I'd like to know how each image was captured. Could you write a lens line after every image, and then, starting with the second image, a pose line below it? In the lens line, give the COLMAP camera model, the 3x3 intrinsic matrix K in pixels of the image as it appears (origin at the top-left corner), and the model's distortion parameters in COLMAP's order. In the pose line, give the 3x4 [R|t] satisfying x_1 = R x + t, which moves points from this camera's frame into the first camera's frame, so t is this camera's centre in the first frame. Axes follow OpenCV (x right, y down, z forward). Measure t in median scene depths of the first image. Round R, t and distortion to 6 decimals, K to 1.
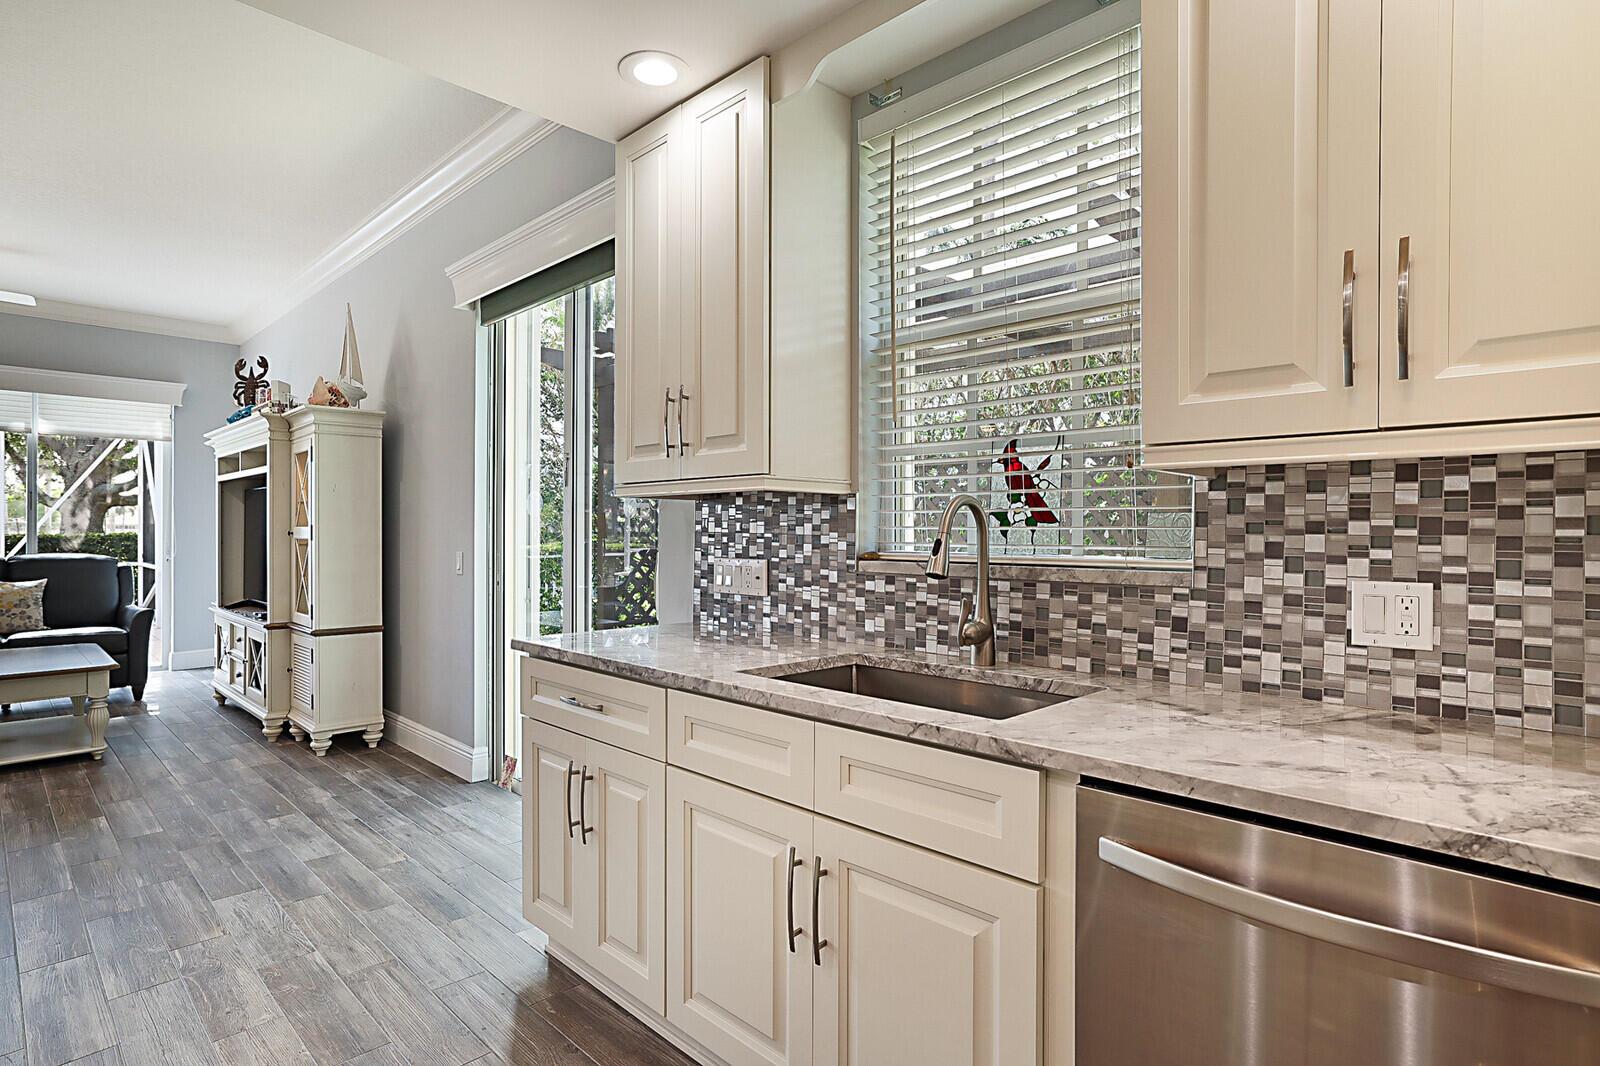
lens RADIAL K [[825.9, 0, 785.3], [0, 825.9, 537.1], [0, 0, 1]] dist [-0.020241, 0.010965]
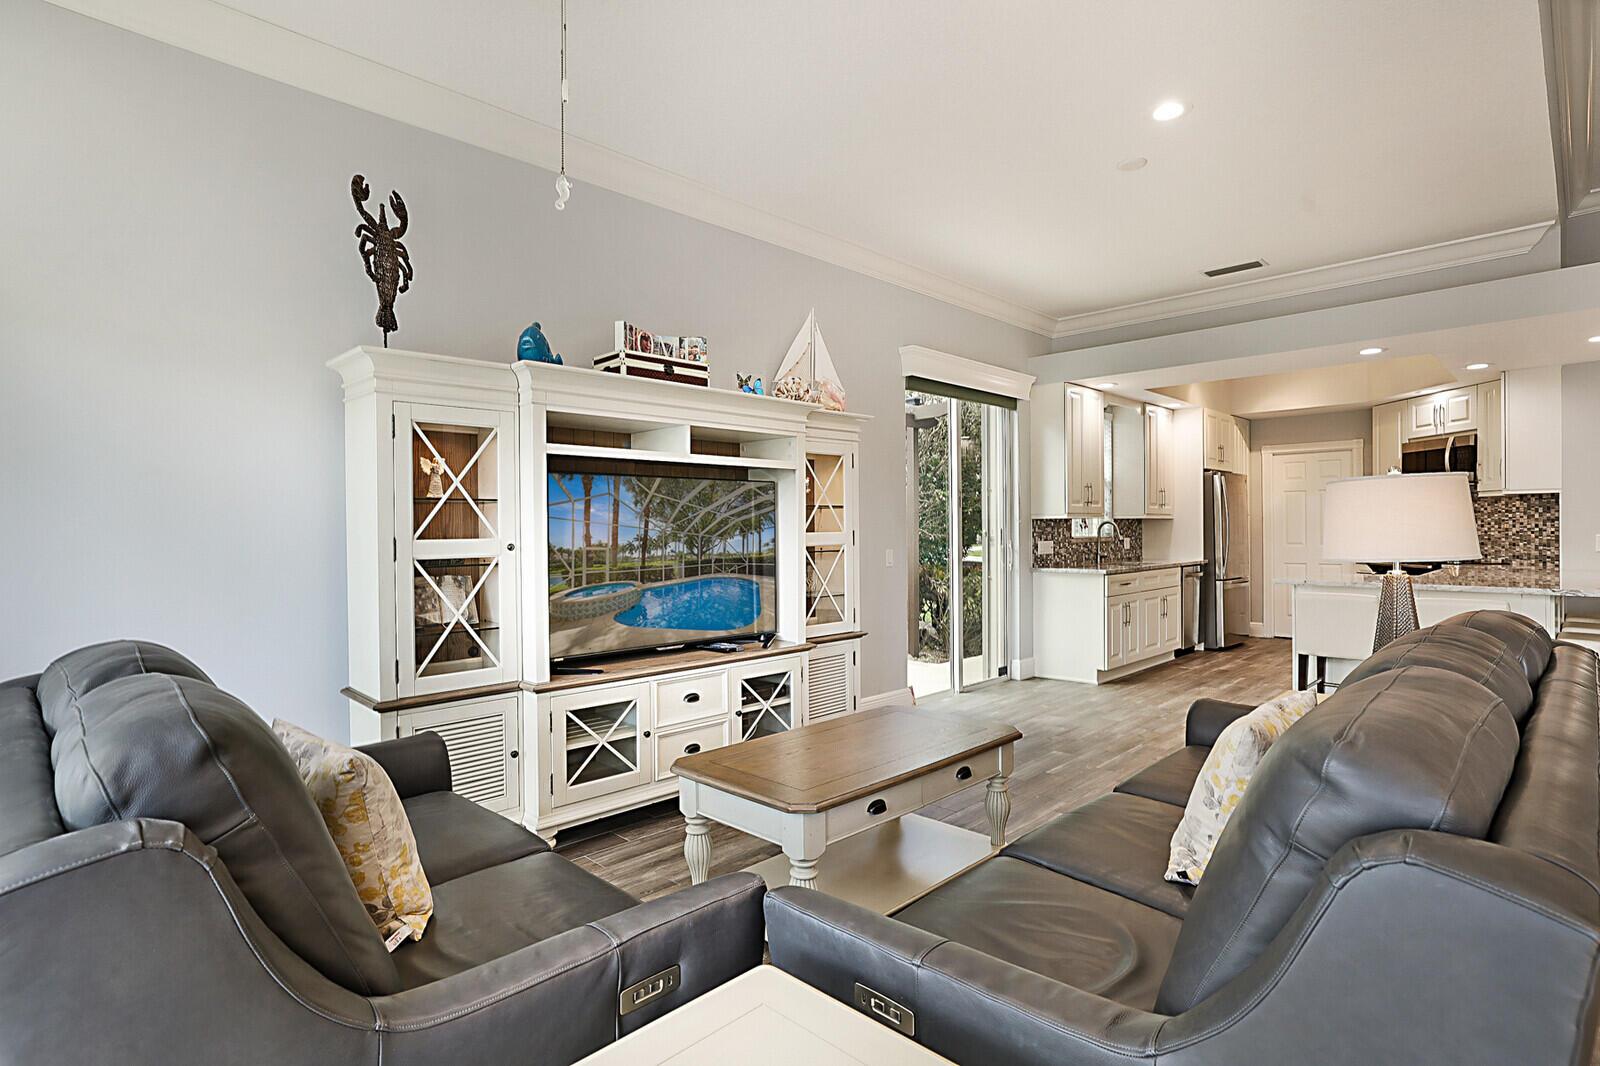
lens RADIAL K [[808.2, 0, 798.1], [0, 808.2, 526.6], [0, 0, 1]] dist [-0.001863, 0.003332]
pose [[-0.005664, -0.000463, 0.999984, -3.075111], [0.015889, 0.999874, 0.000553, -0.040452], [-0.999858, 0.015891, -0.005656, 2.074909]]
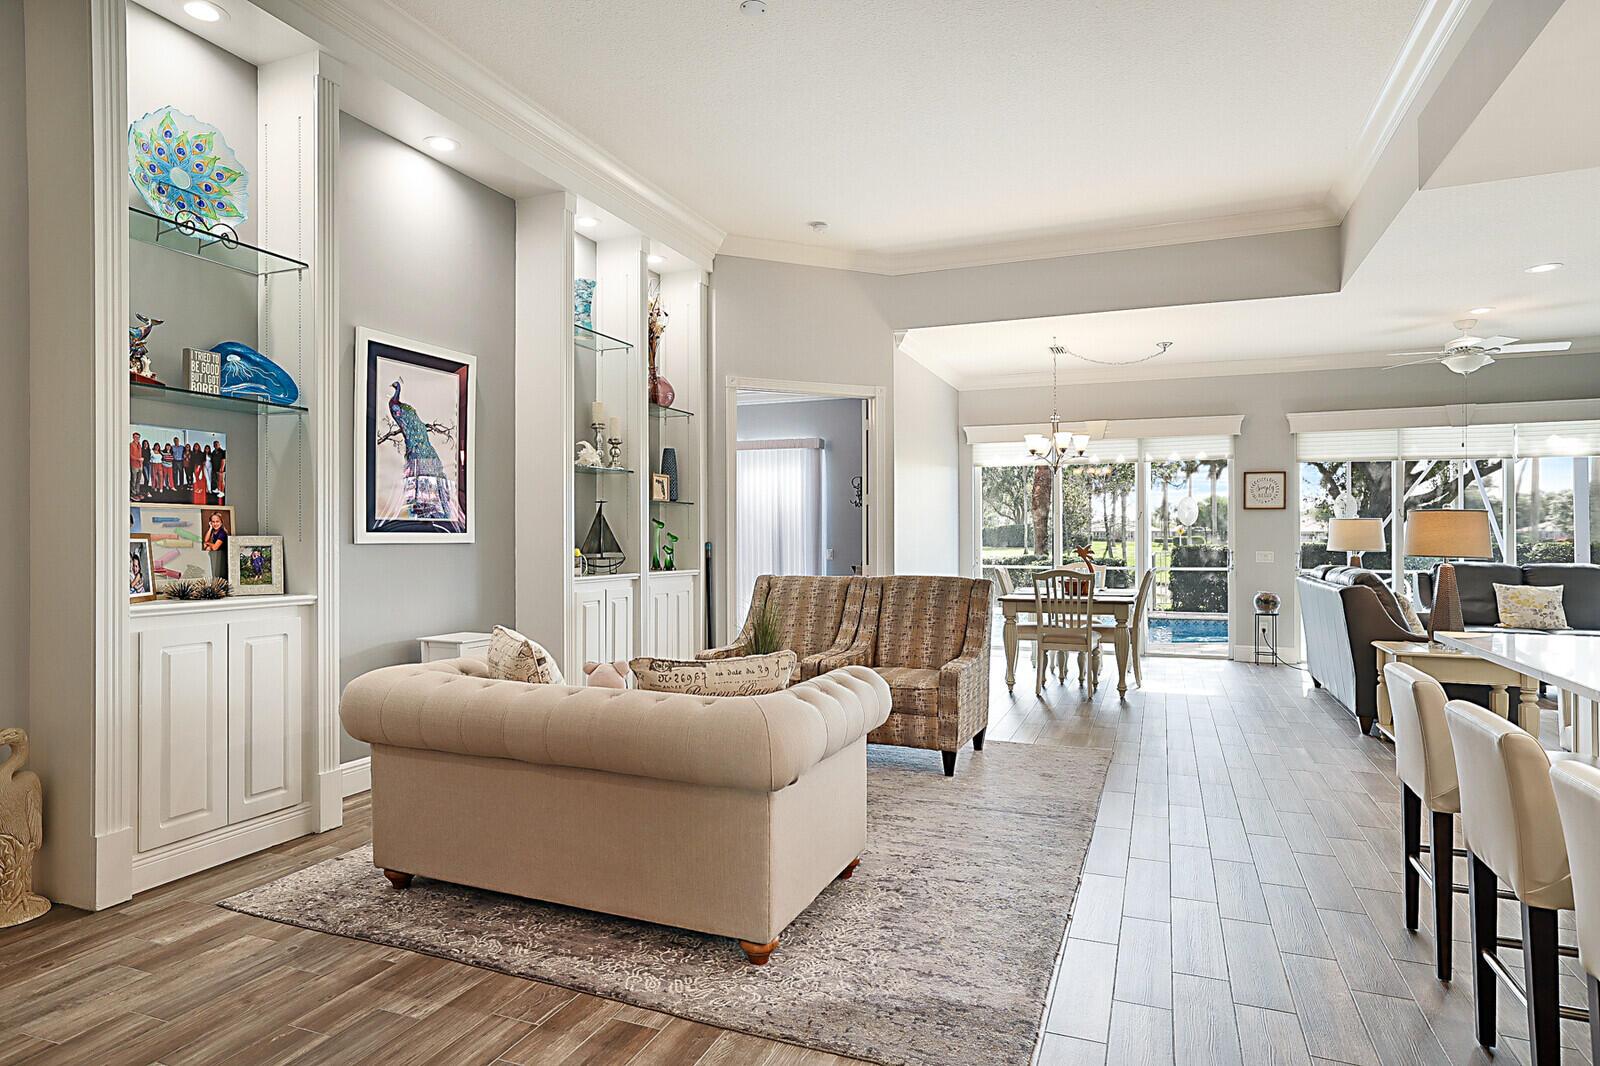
lens RADIAL K [[913.8, 0, 795.4], [0, 913.8, 528.6], [0, 0, 1]] dist [-0.008169, 0.011948]
pose [[0.390821, -0.009681, -0.920416, -0.371149], [-0.006262, 0.999894, -0.013176, -0.010880], [0.920446, 0.010913, 0.390718, -1.252771]]
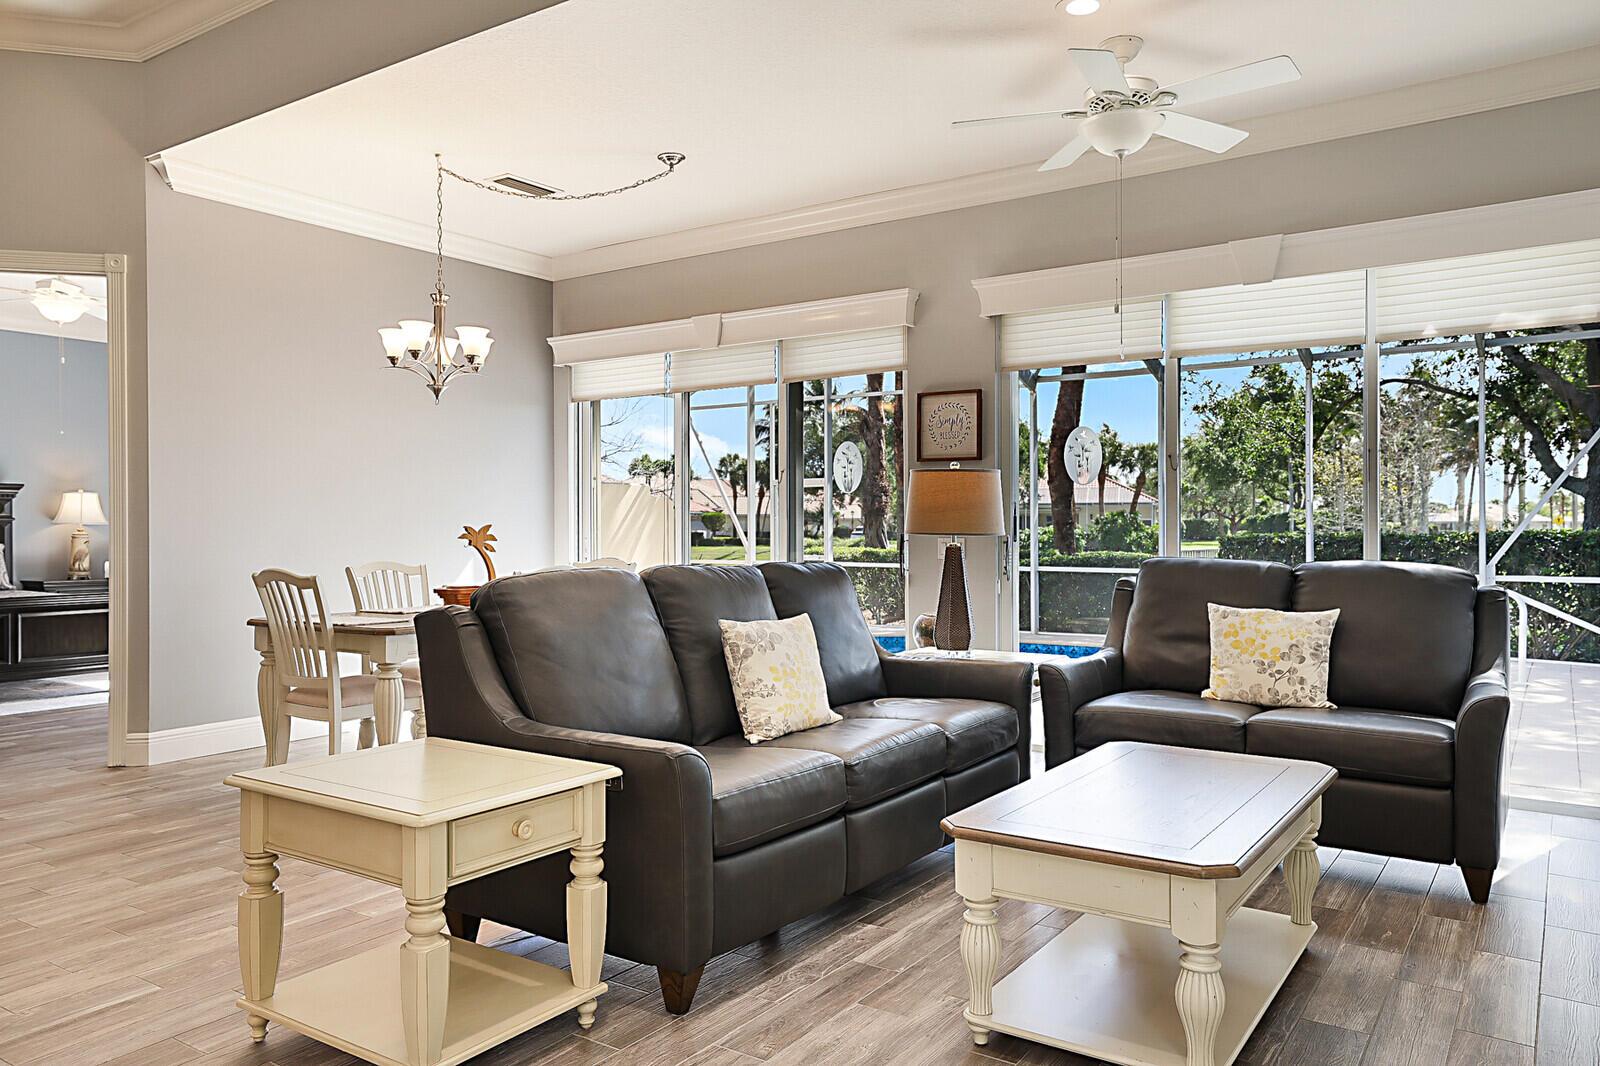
lens RADIAL K [[1133.3, 0, 799.7], [0, 1133.3, 527.8], [0, 0, 1]] dist [0.024292, 0.001291]
pose [[0.183757, -0.004334, -0.982962, -0.658249], [-0.005054, 0.999973, -0.005354, 0.014197], [0.982959, 0.005951, 0.183730, 1.362321]]
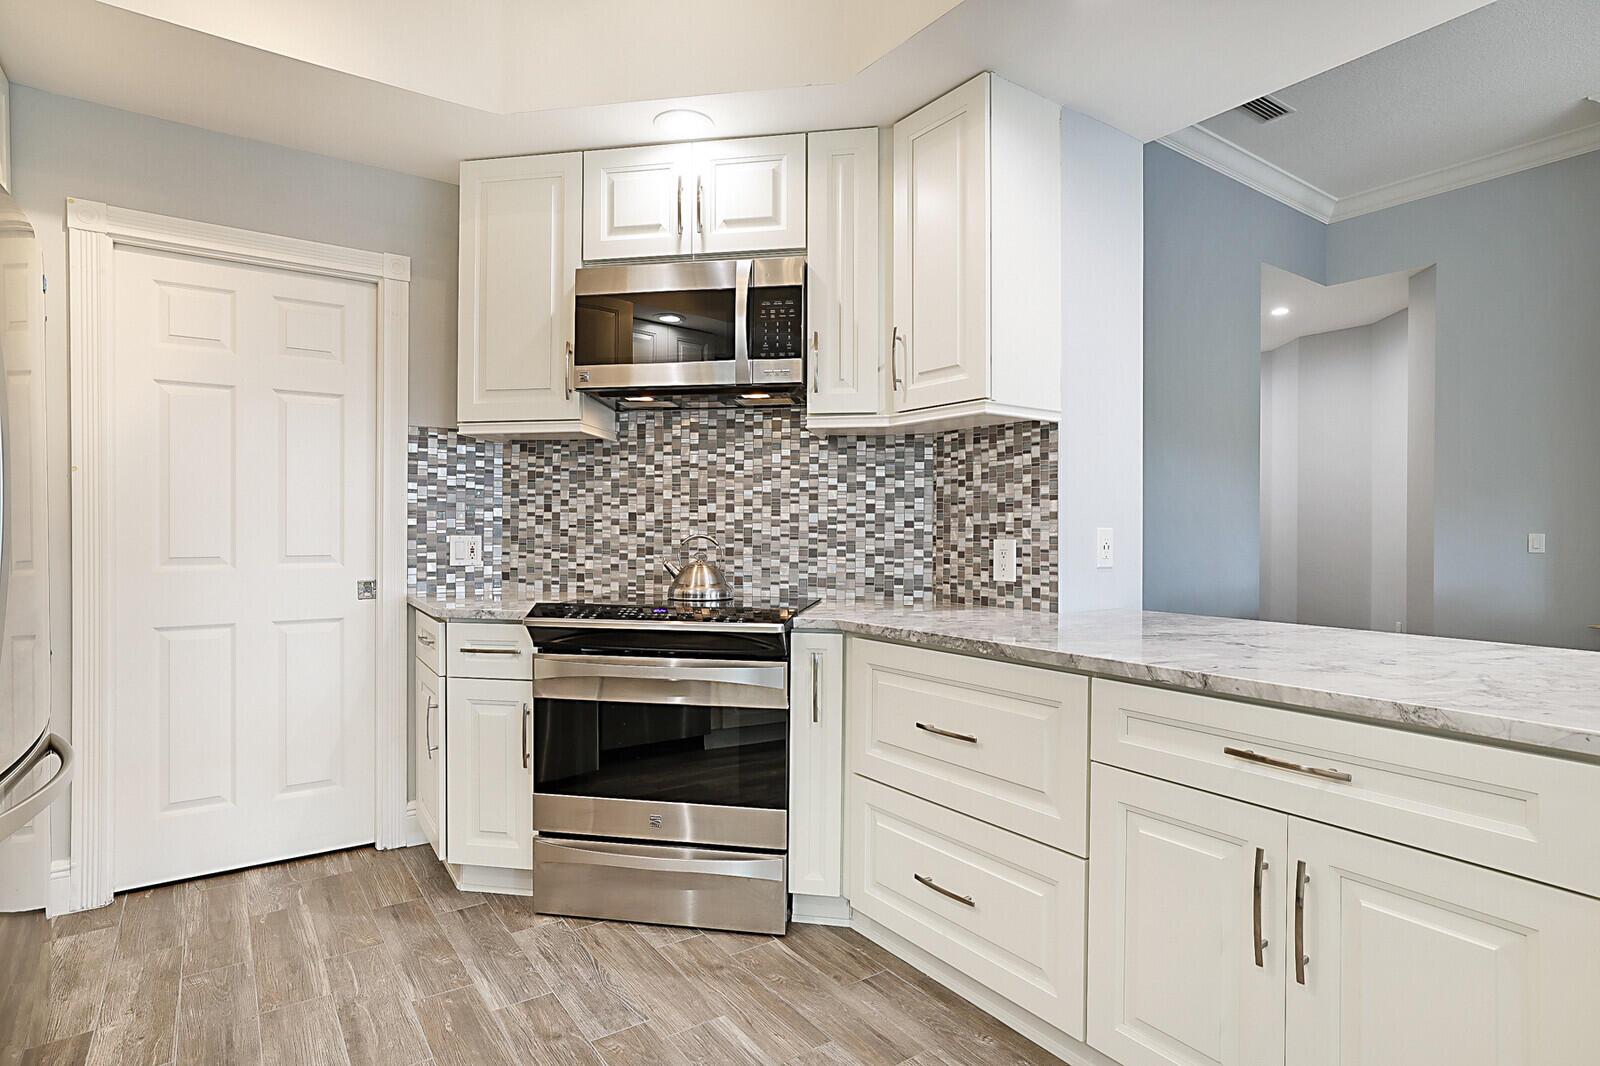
lens RADIAL K [[825.9, 0, 776.9], [0, 825.9, 534.8], [0, 0, 1]] dist [-0.020241, 0.010965]
pose [[-0.983619, -0.008123, 0.180074, -0.287615], [-0.005037, 0.999833, 0.017588, 0.018838], [-0.180187, 0.016393, -0.983496, 0.691260]]
